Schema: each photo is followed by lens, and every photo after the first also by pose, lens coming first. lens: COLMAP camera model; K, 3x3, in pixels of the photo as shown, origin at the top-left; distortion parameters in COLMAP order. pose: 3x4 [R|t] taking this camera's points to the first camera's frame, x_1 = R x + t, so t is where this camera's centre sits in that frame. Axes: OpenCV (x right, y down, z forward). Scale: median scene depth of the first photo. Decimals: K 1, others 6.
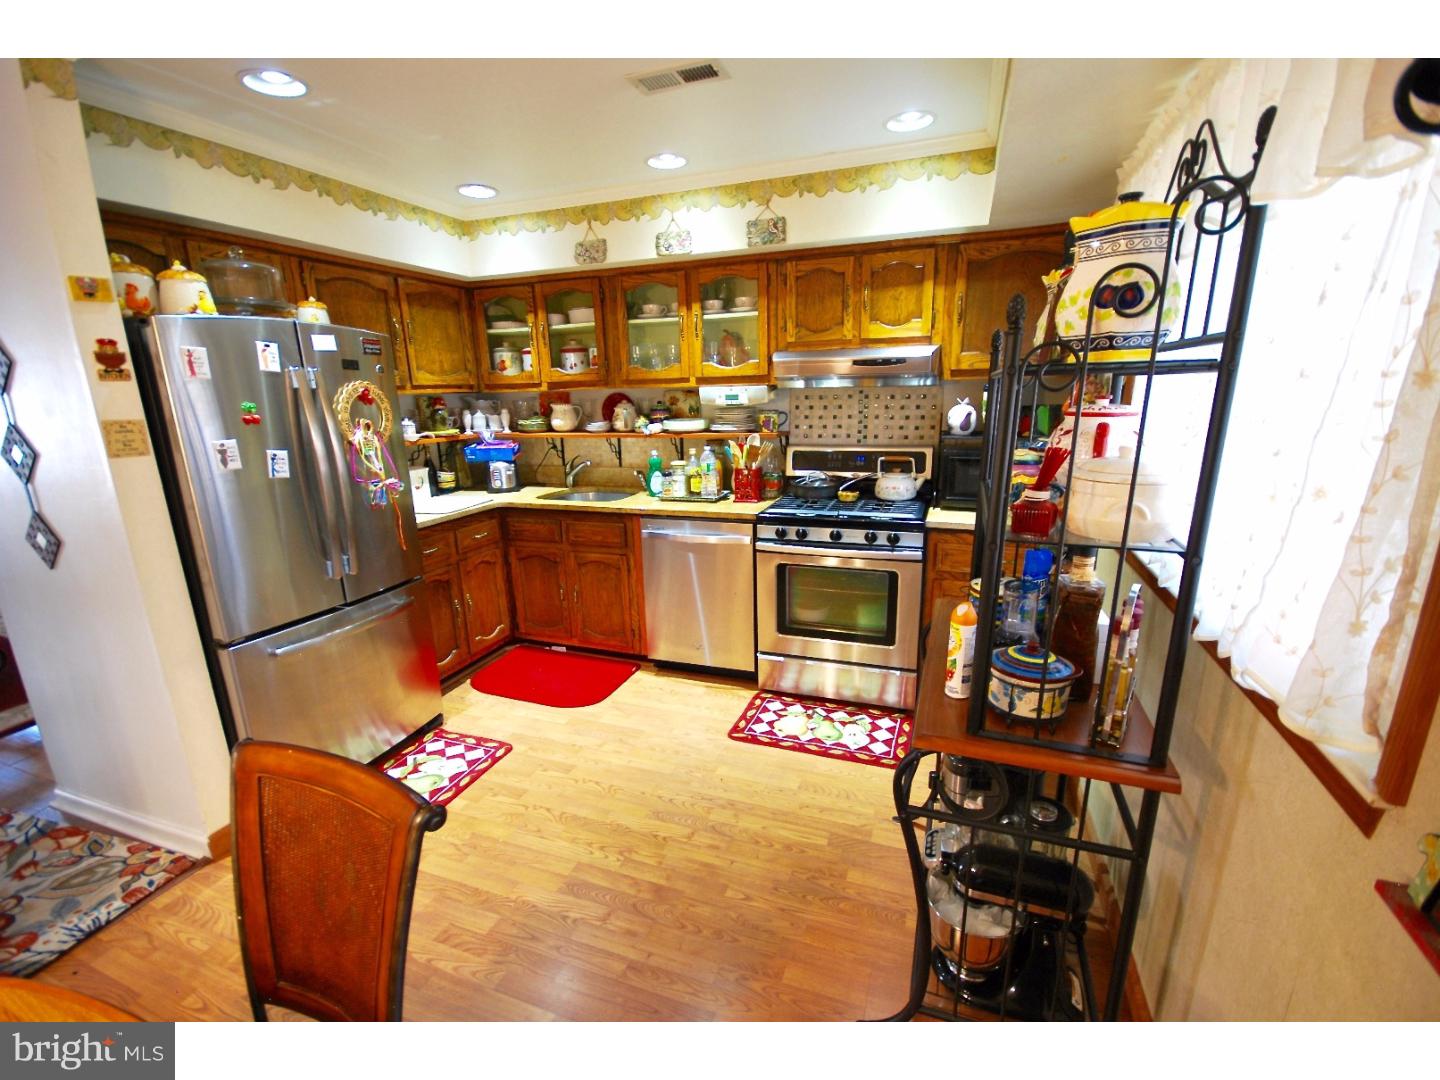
lens RADIAL K [[634.2, 0, 716.8], [0, 634.2, 545.1], [0, 0, 1]] dist [-0.000454, -0.001246]
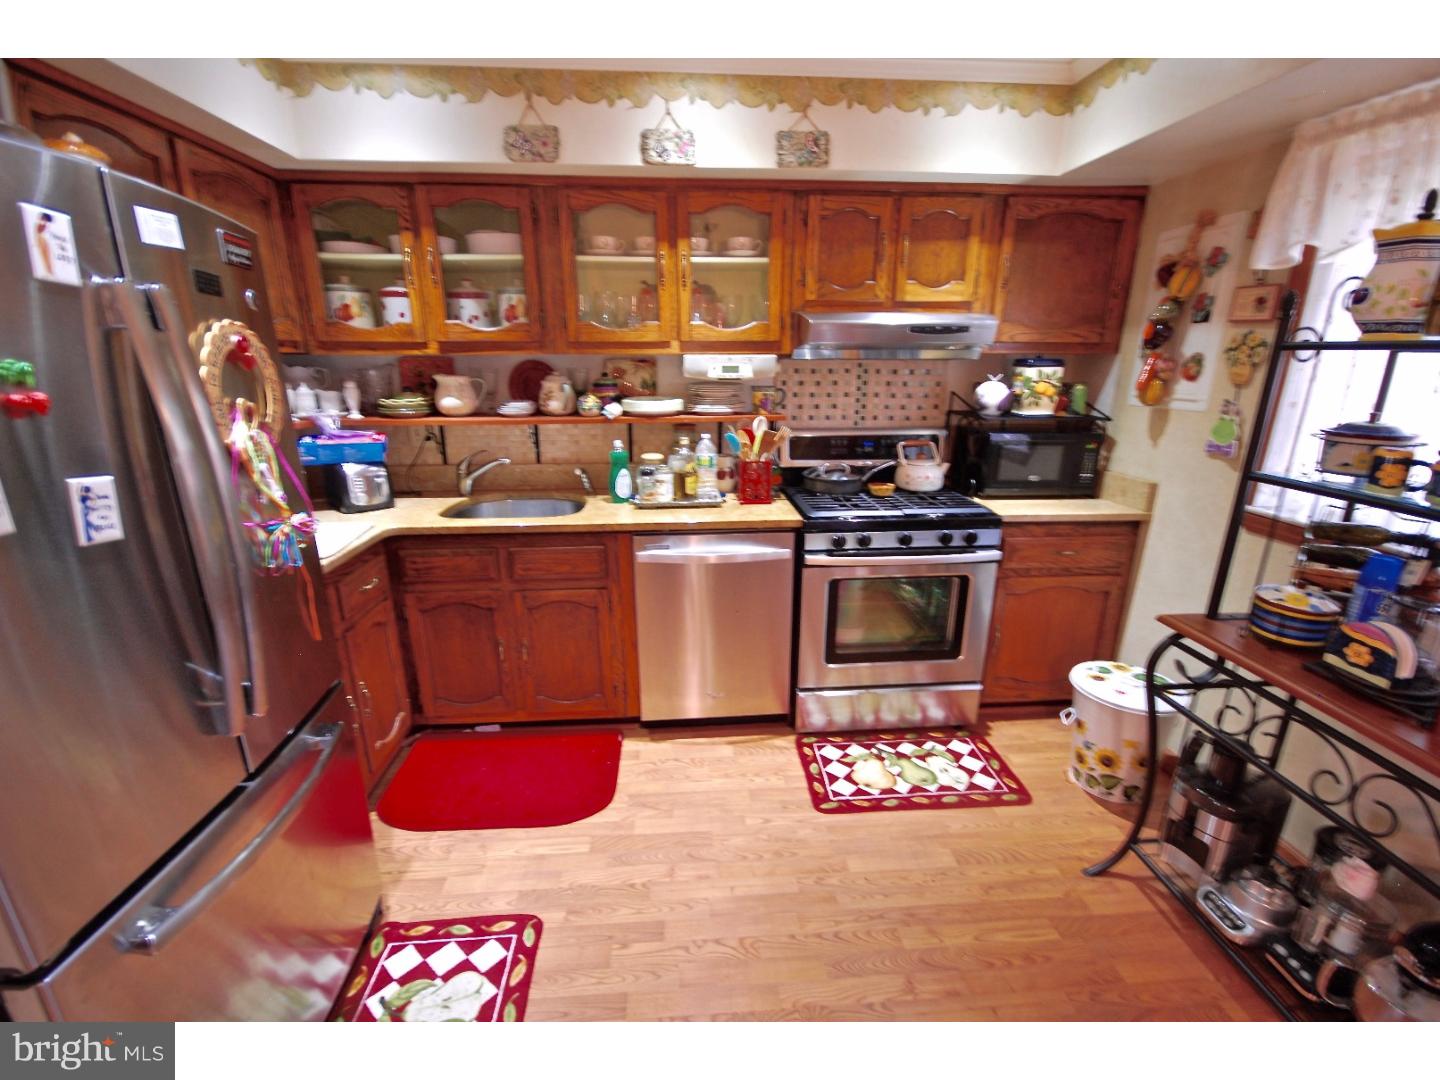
lens RADIAL K [[634.7, 0, 720.3], [0, 634.7, 545.6], [0, 0, 1]] dist [0.014387, -0.014692]
pose [[0.908386, -0.095396, 0.407106, -0.323154], [0.080470, 0.995311, 0.053674, -0.061971], [-0.410317, -0.015996, 0.911802, 0.297055]]
